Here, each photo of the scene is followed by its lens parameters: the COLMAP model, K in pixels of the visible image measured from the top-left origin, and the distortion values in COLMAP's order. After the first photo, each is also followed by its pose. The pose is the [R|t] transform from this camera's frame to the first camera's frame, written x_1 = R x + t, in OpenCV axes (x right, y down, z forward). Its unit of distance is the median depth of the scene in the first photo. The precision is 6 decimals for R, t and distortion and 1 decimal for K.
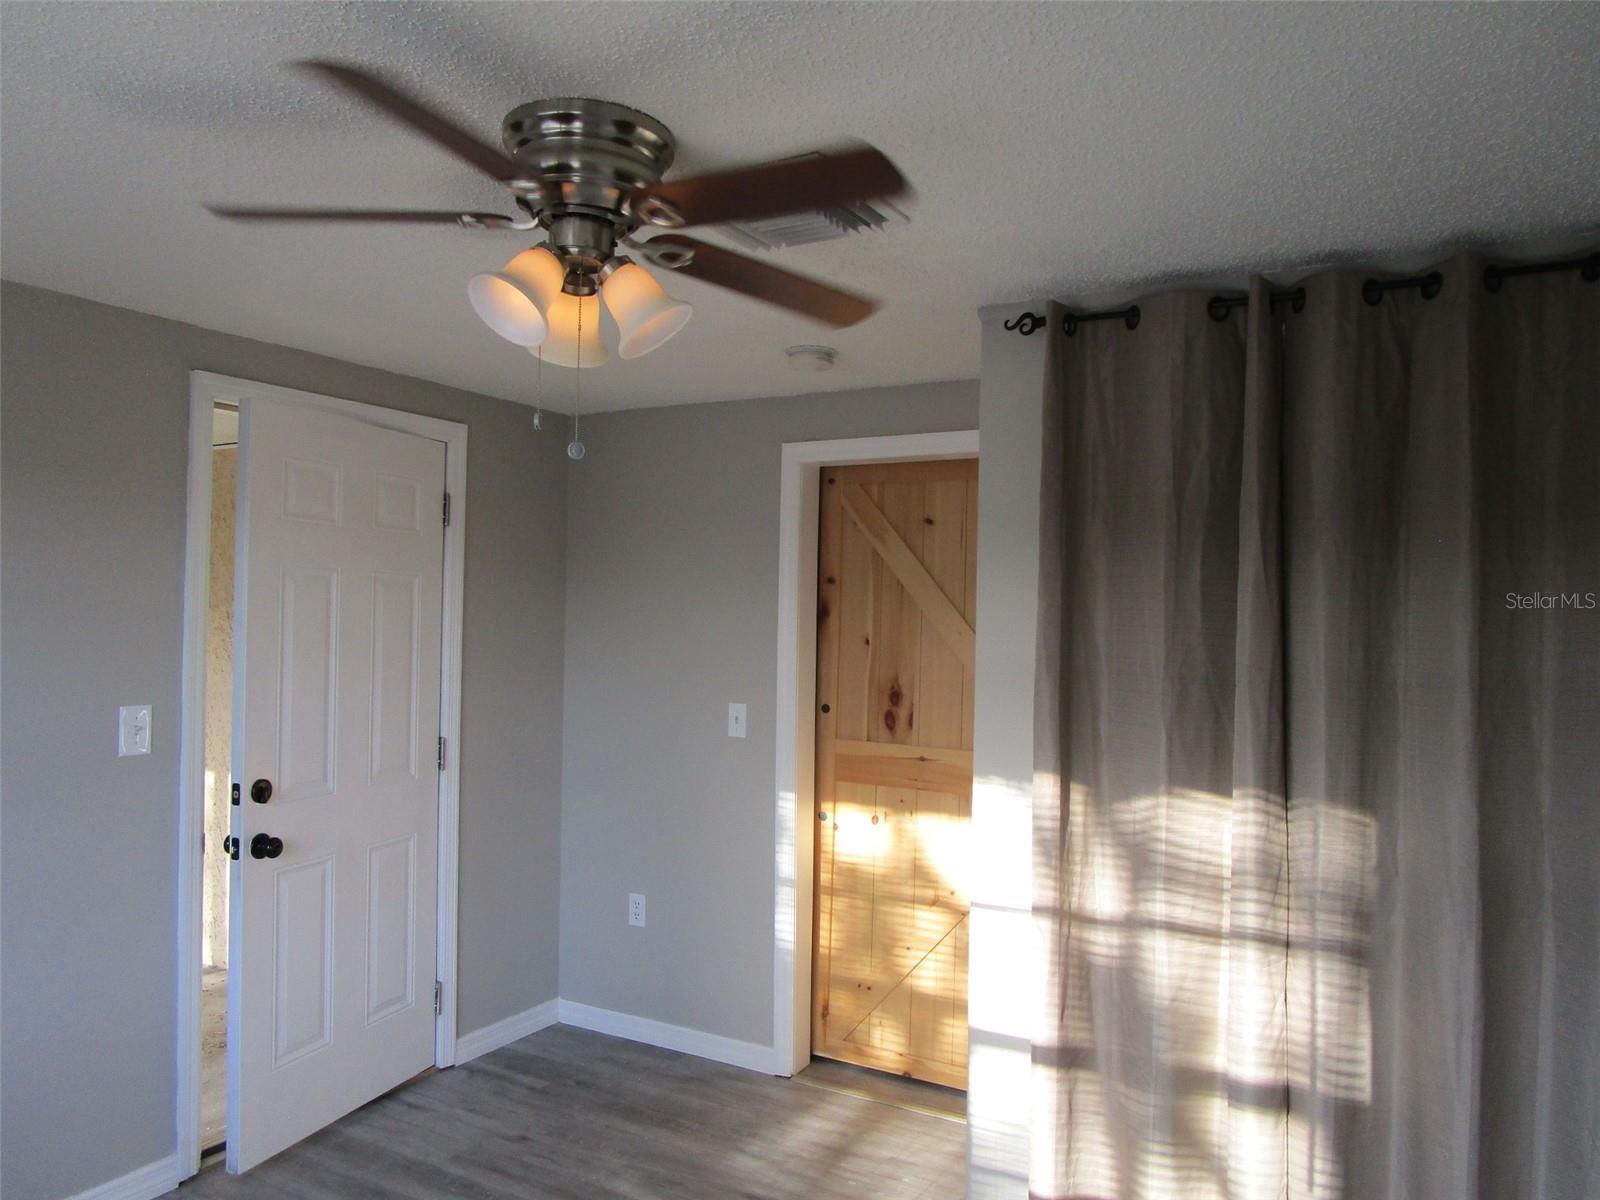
lens RADIAL K [[1136.6, 0, 800.0], [0, 1136.6, 600.0], [0, 0, 1]] dist [-0.031148, 0.006028]
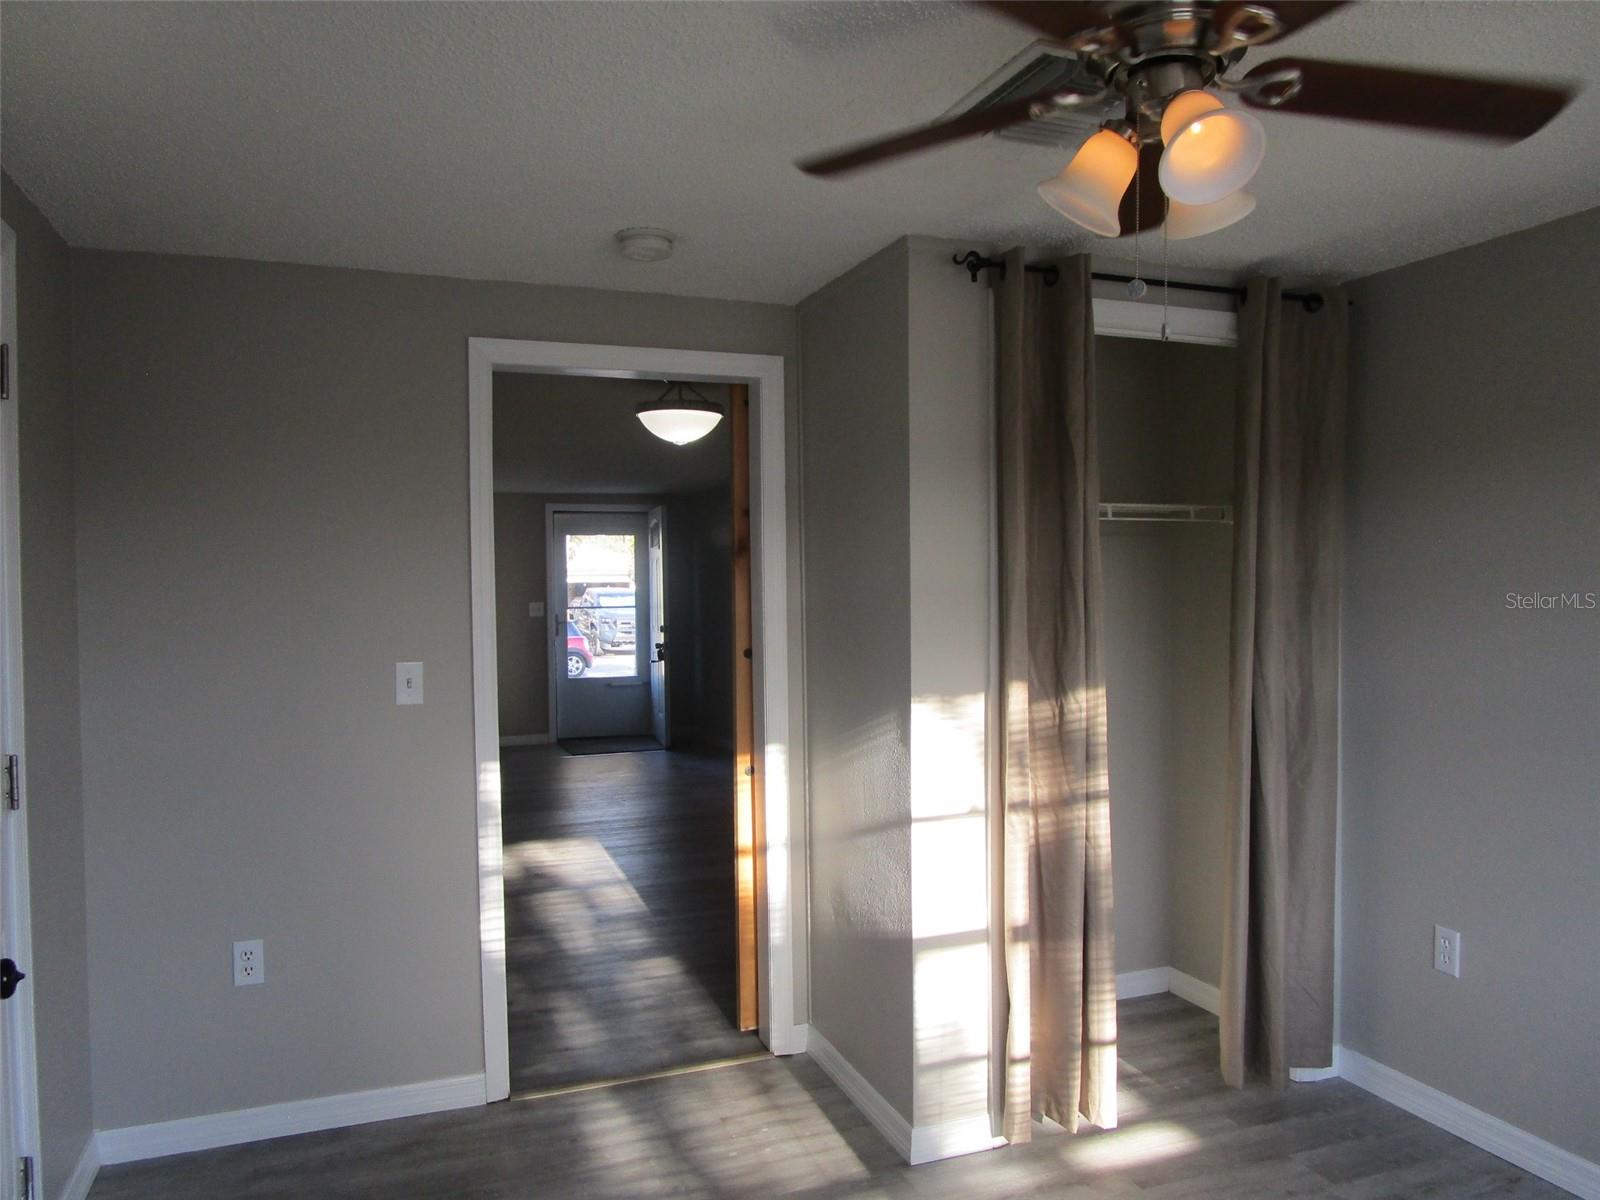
lens RADIAL K [[1136.6, 0, 800.0], [0, 1136.6, 600.0], [0, 0, 1]] dist [-0.031148, 0.006028]
pose [[0.638017, -0.036288, 0.769167, -0.496490], [0.008233, 0.999153, 0.040308, 0.019281], [-0.769979, -0.019385, 0.637775, 0.301798]]
